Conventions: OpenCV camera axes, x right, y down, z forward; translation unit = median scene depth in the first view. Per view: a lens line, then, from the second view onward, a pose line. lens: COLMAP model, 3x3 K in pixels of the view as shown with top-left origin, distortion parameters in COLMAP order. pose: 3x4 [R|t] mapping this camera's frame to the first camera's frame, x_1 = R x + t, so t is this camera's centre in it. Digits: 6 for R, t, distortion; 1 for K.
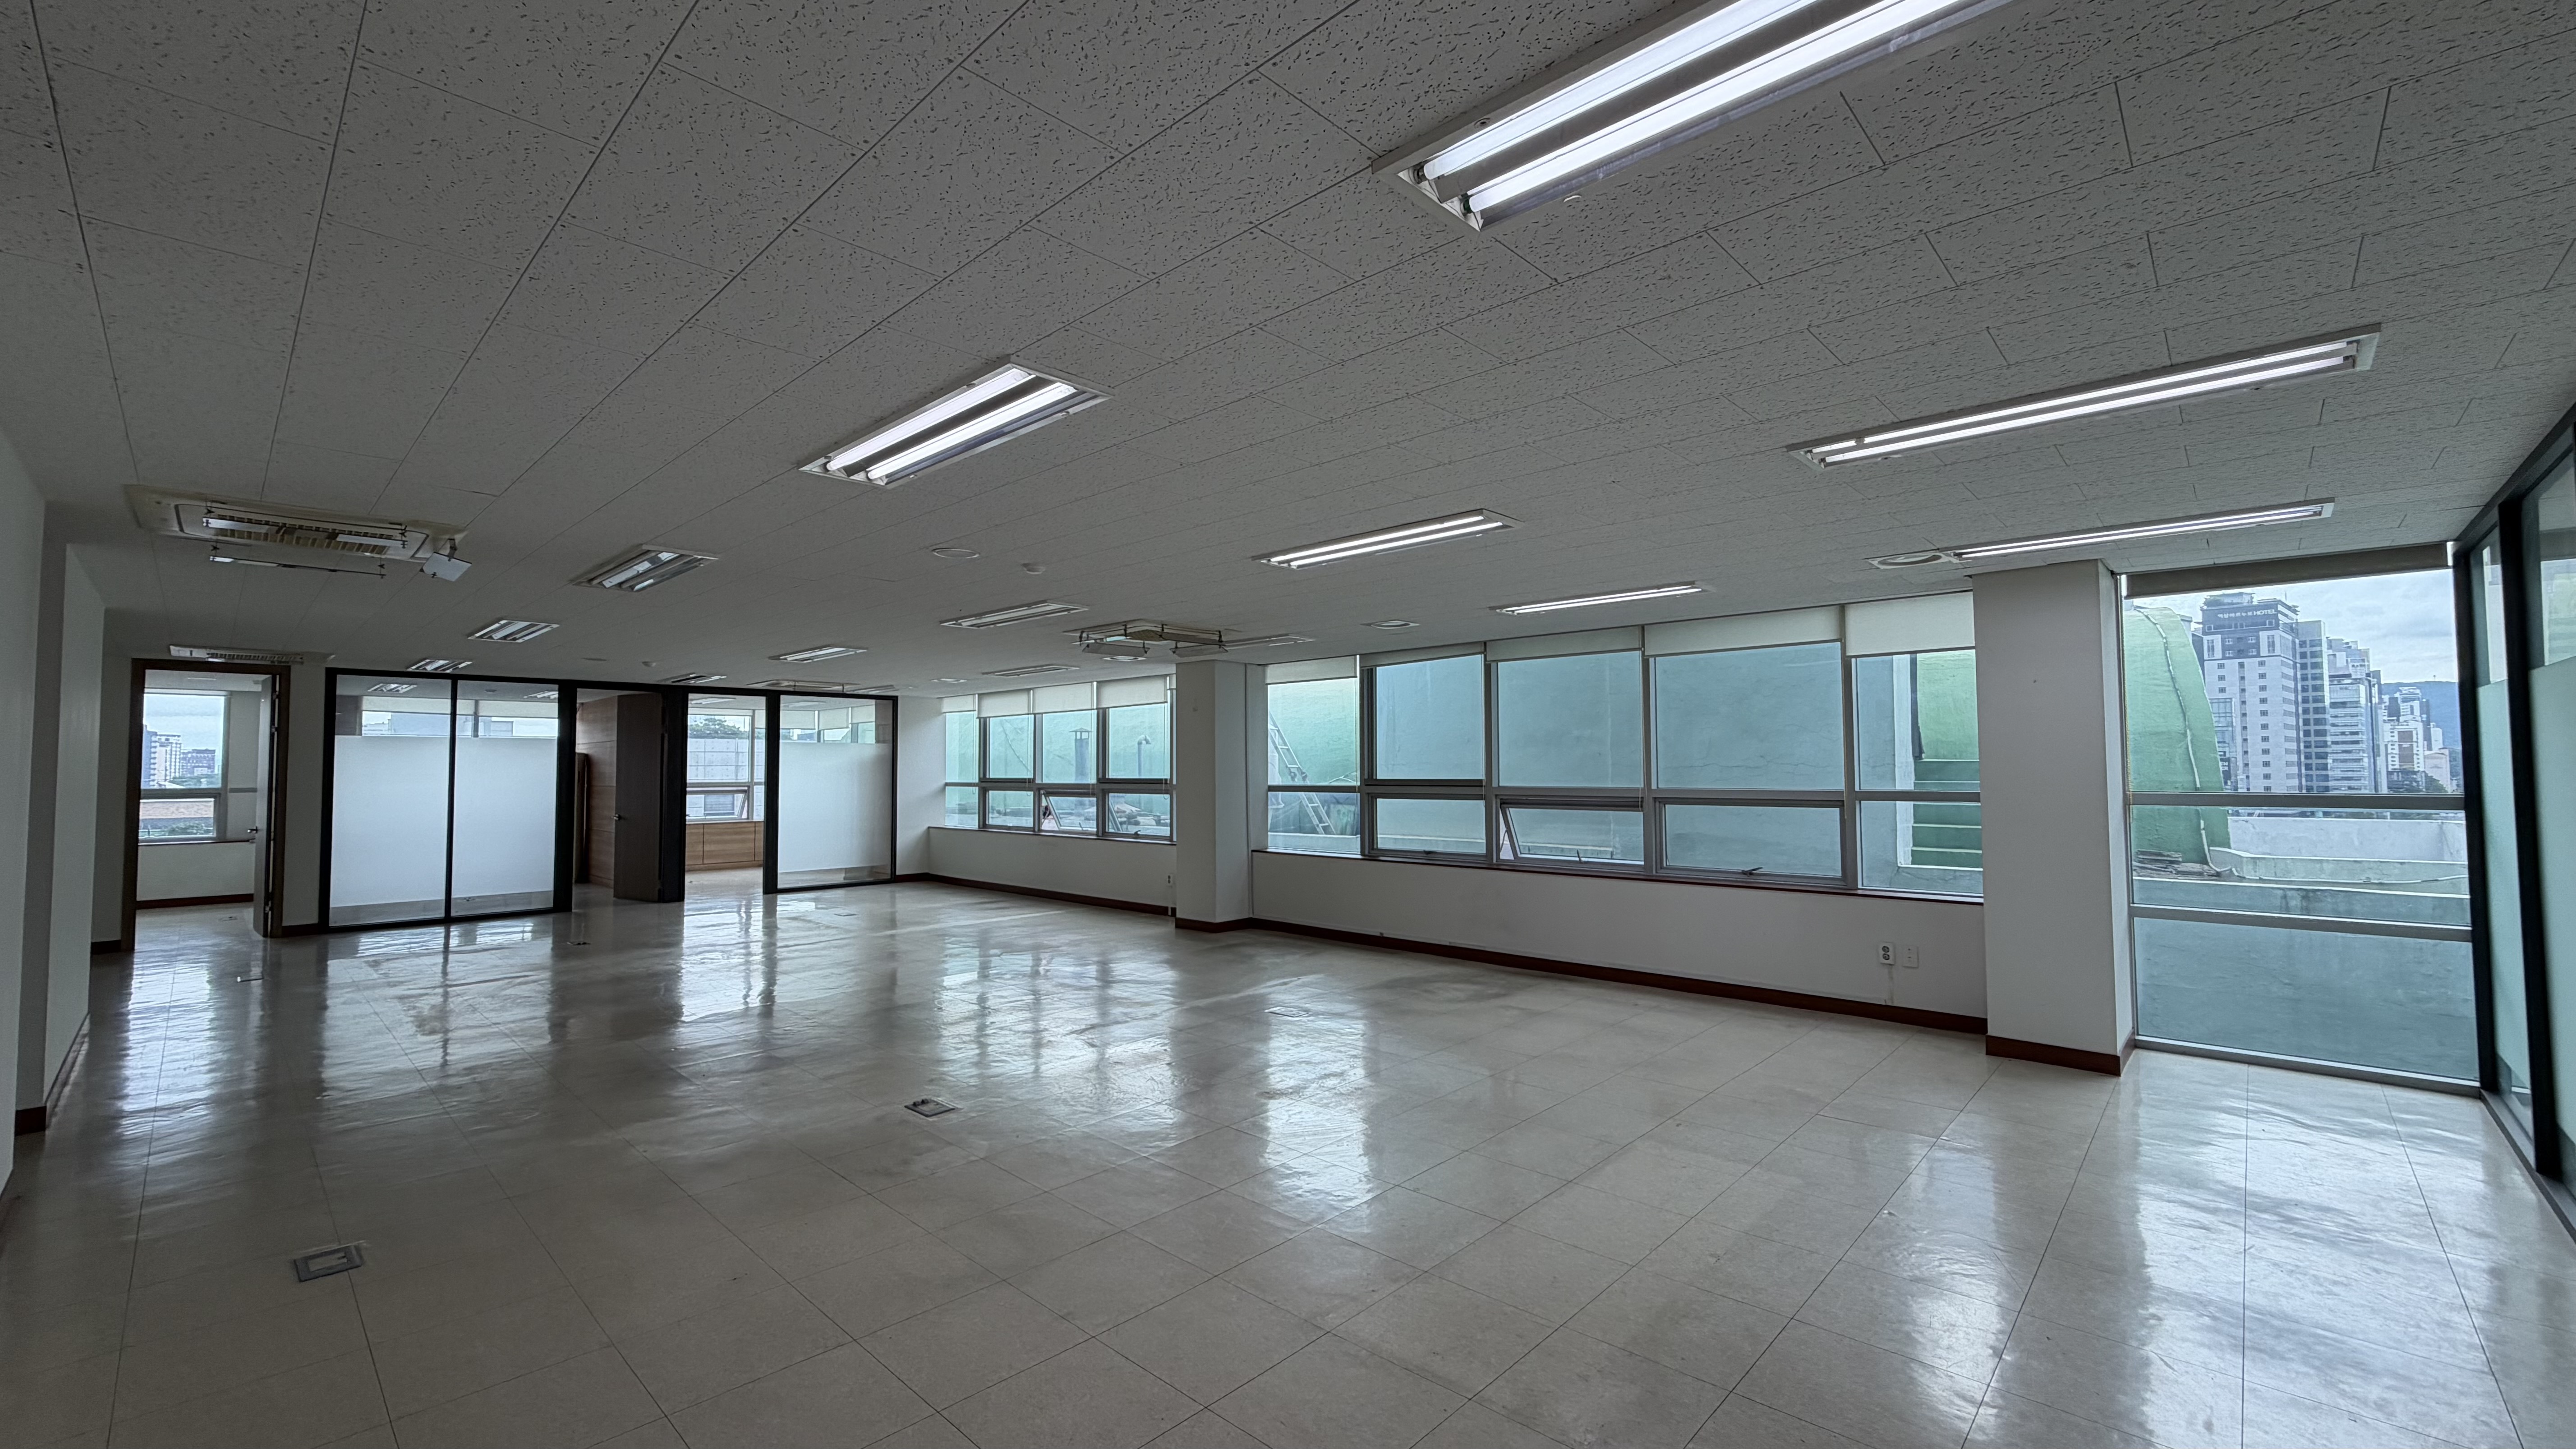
lens RADIAL K [[1025.5, 0, 1317.8], [0, 1025.5, 723.4], [0, 0, 1]] dist [-0.000883, -0.000116]
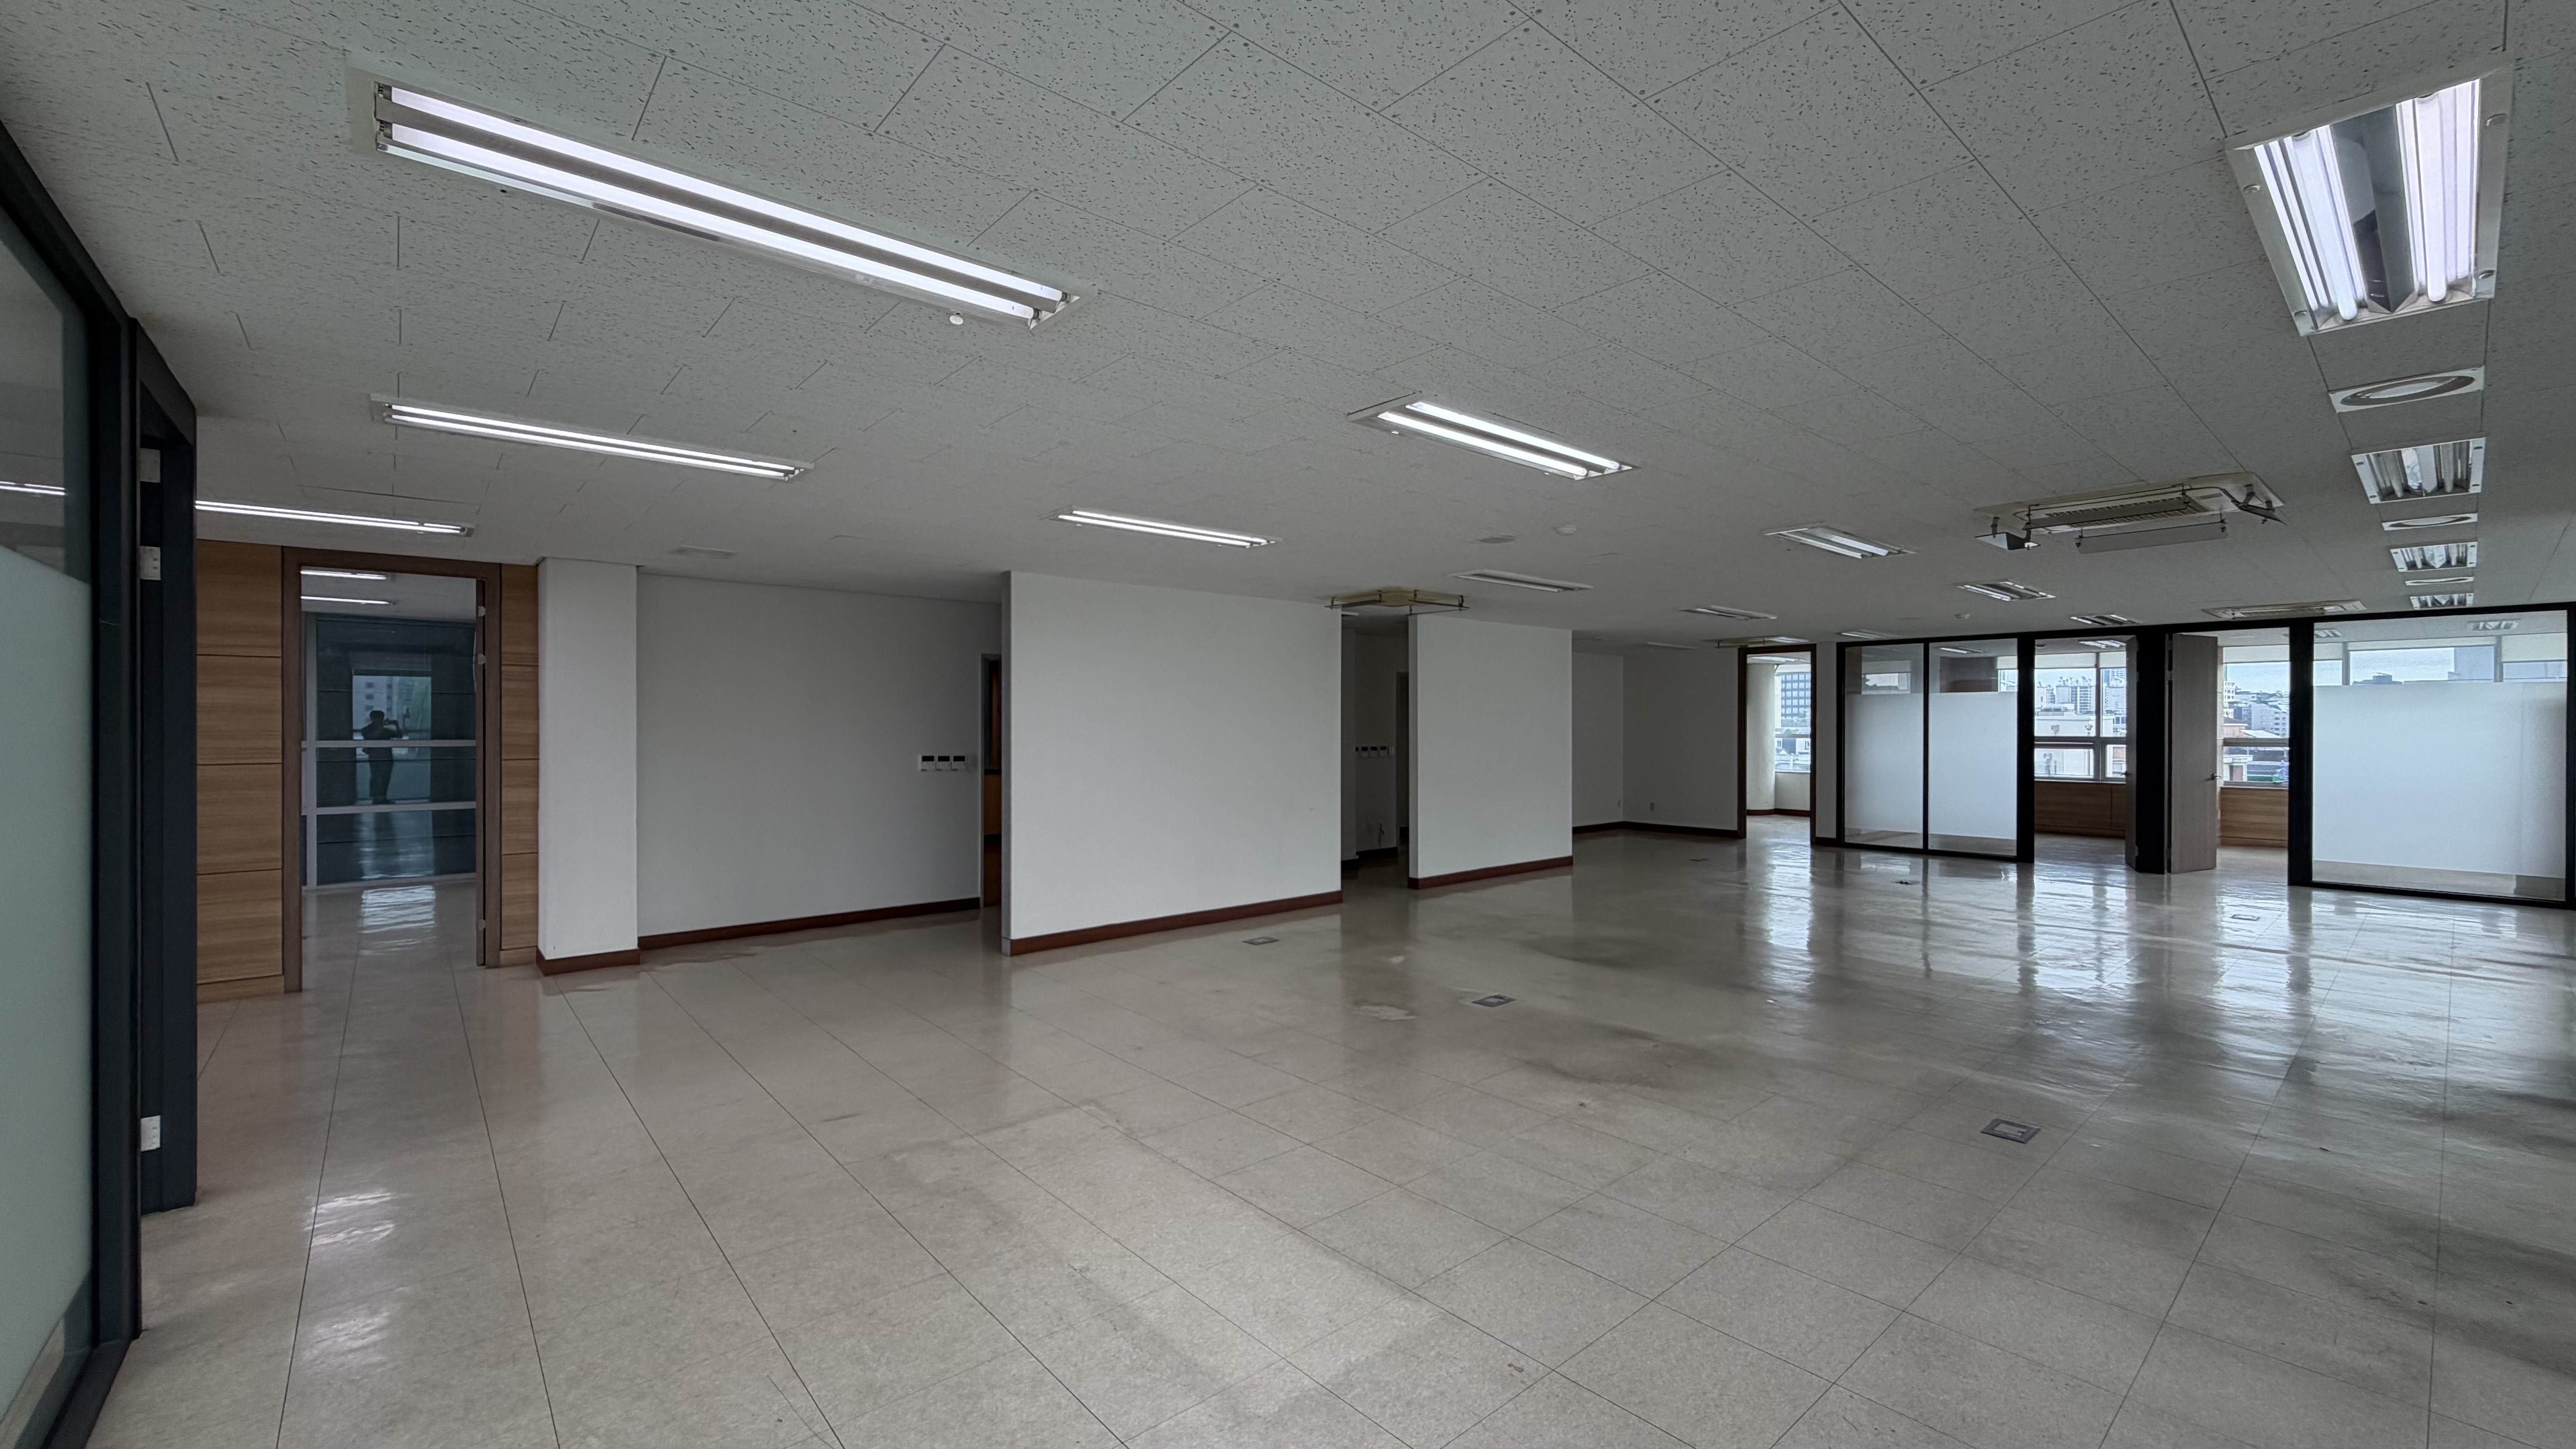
lens RADIAL K [[1025.5, 0, 1317.8], [0, 1025.5, 723.4], [0, 0, 1]] dist [-0.000883, -0.000116]
pose [[-0.095924, 0.008091, -0.995356, 0.404612], [0.041396, 0.999134, 0.004132, 0.008801], [0.994527, -0.040808, -0.096176, 0.413926]]
